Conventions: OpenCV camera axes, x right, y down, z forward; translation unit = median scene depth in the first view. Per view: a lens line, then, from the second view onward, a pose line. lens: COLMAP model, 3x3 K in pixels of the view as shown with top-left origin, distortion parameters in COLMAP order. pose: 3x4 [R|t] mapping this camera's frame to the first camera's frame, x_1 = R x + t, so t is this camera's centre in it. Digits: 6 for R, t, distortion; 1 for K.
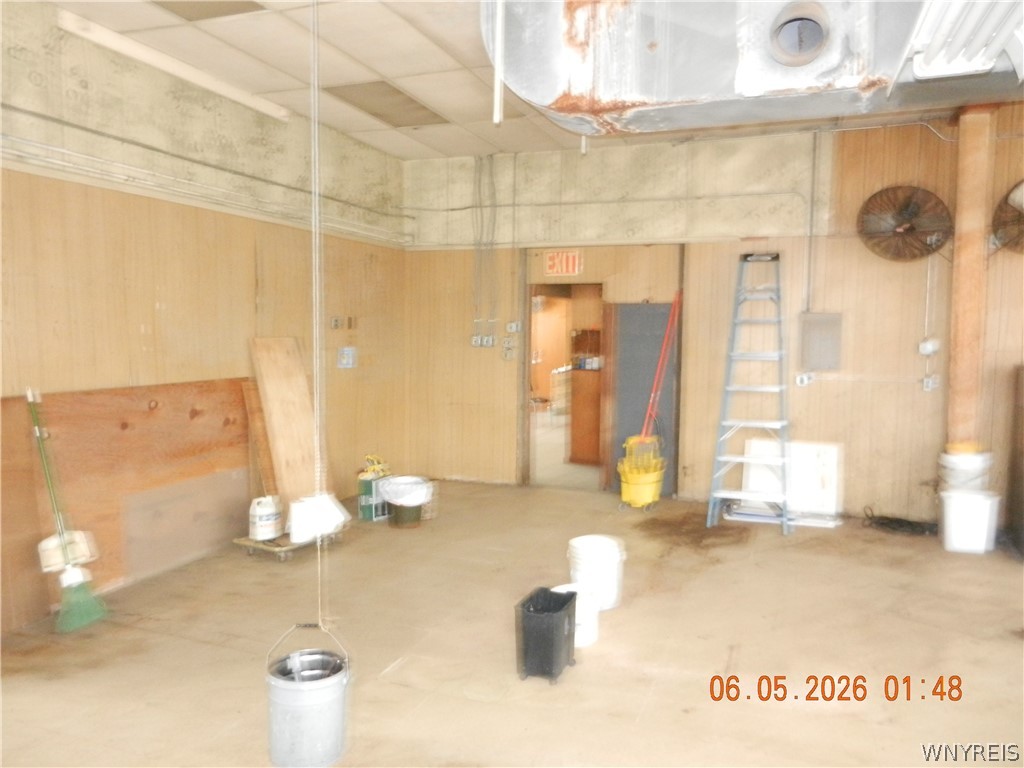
lens RADIAL K [[769.0, 0, 511.4], [0, 769.0, 382.3], [0, 0, 1]] dist [0.022665, -0.006772]
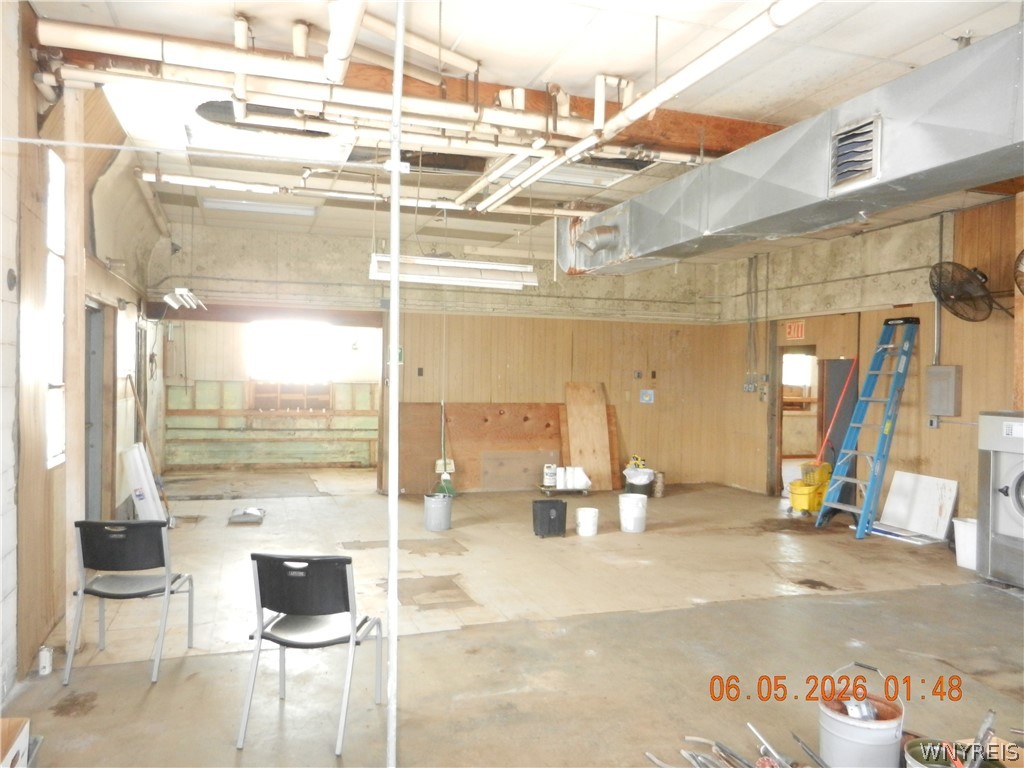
lens RADIAL K [[769.0, 0, 510.5], [0, 769.0, 385.6], [0, 0, 1]] dist [0.022665, -0.006772]
pose [[0.640117, 0.009666, -0.768216, 0.830114], [-0.062485, 0.997263, -0.039518, 0.026608], [0.765732, 0.073298, 0.638969, -0.244207]]
